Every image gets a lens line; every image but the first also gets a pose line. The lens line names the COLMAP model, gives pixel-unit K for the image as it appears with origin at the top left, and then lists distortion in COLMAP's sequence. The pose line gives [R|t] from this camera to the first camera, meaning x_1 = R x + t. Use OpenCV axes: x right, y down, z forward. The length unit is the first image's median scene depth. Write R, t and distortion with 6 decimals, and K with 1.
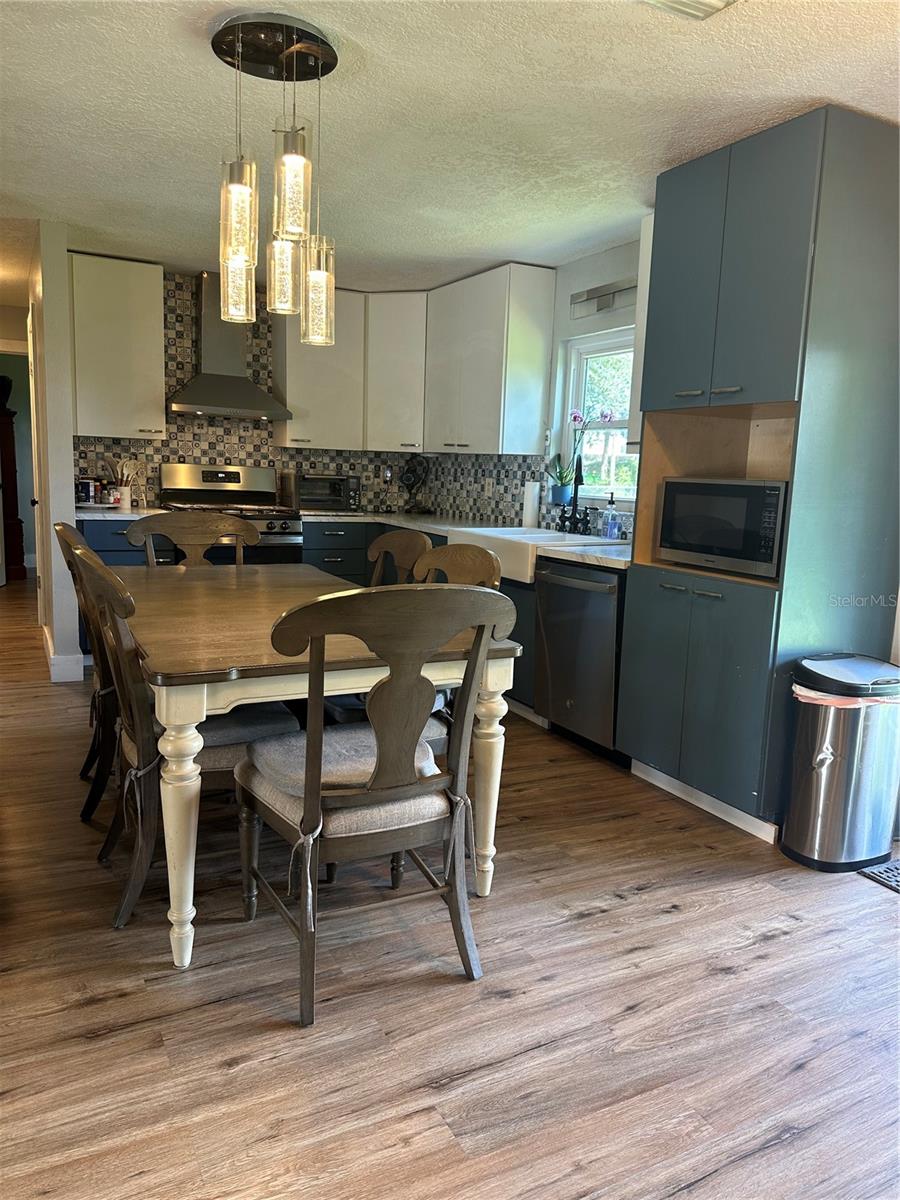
lens RADIAL K [[855.0, 0, 429.9], [0, 855.0, 602.0], [0, 0, 1]] dist [0.117004, -0.126888]
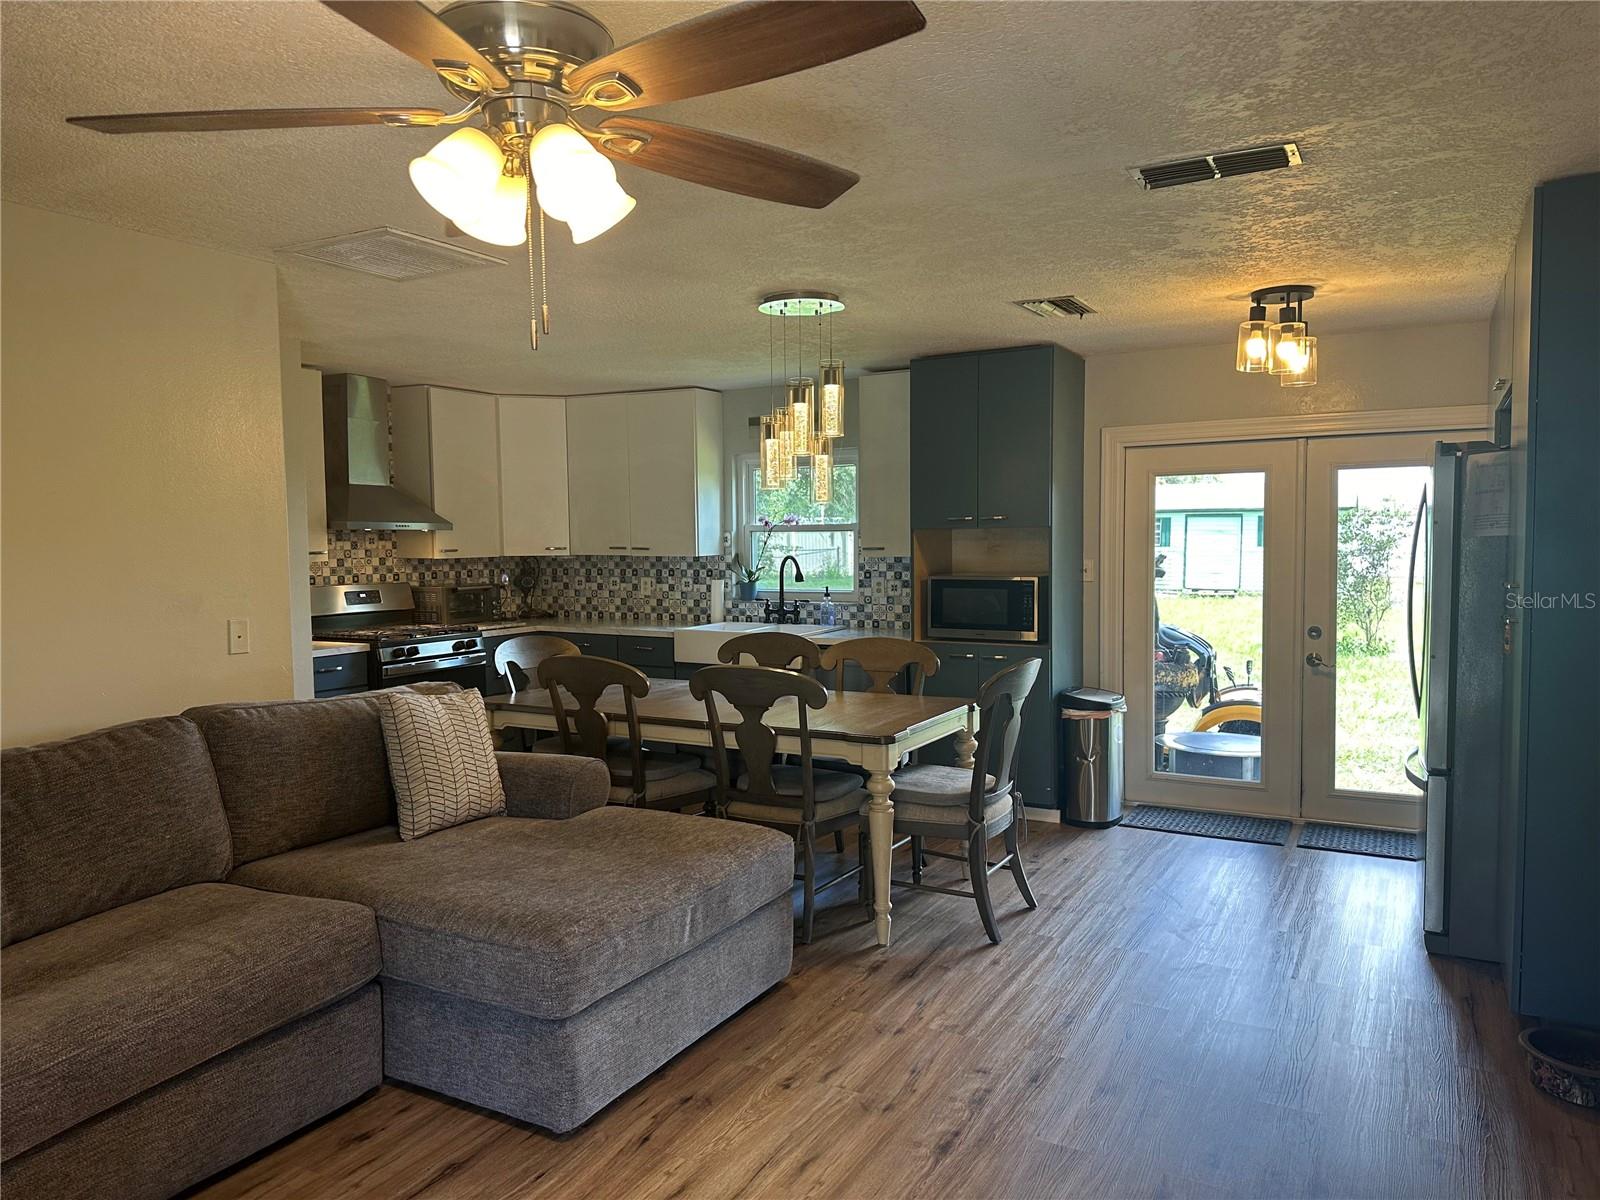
lens RADIAL K [[1122.7, 0, 794.9], [0, 1122.7, 605.2], [0, 0, 1]] dist [0.184036, -0.379638]
pose [[0.831368, -0.082367, 0.549584, -0.579124], [0.129079, 0.990529, -0.046809, -0.029605], [-0.540523, 0.109855, 0.834126, -0.228432]]
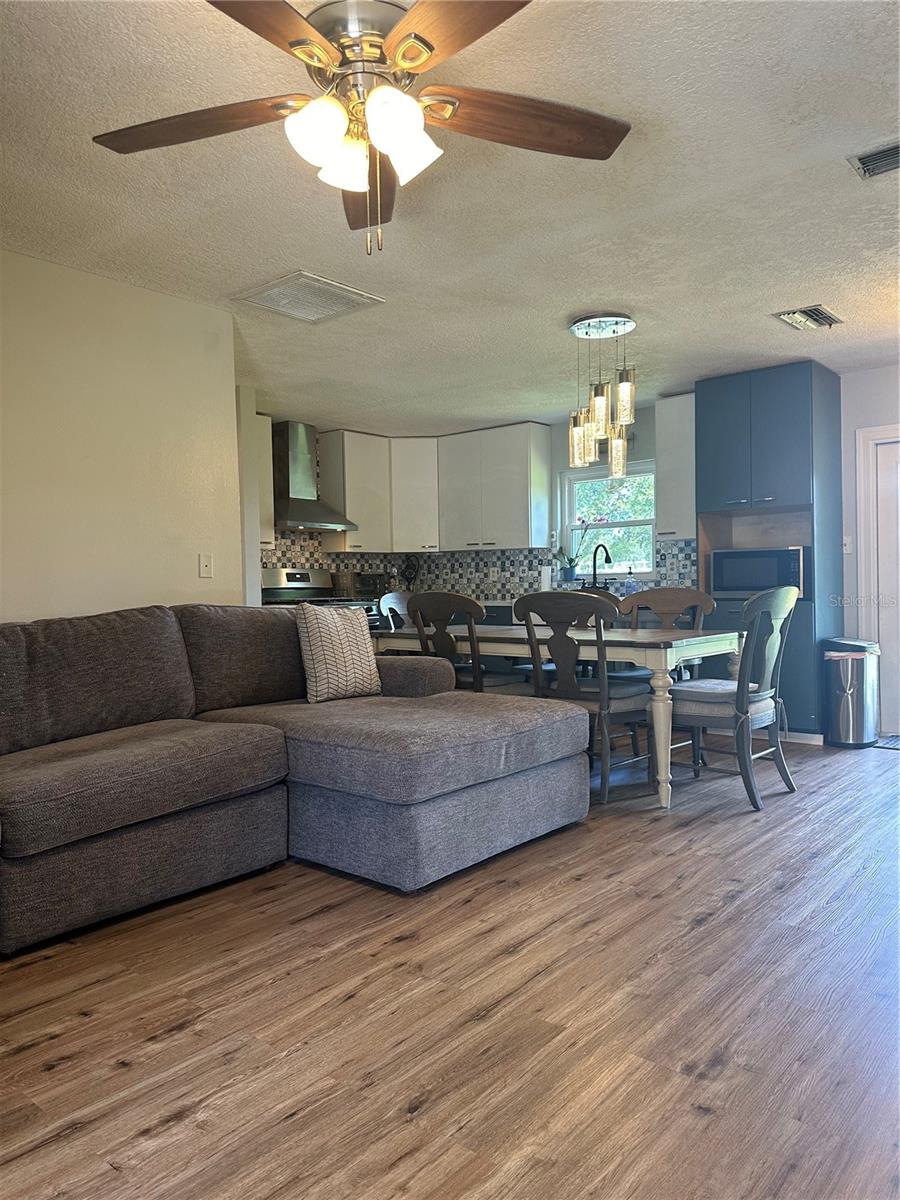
lens RADIAL K [[842.0, 0, 447.3], [0, 842.0, 598.4], [0, 0, 1]] dist [0.184036, -0.379638]
pose [[0.925849, -0.061159, 0.372911, -0.563638], [0.111314, 0.987171, -0.114465, 0.056502], [-0.361126, 0.147487, 0.920780, -0.233305]]
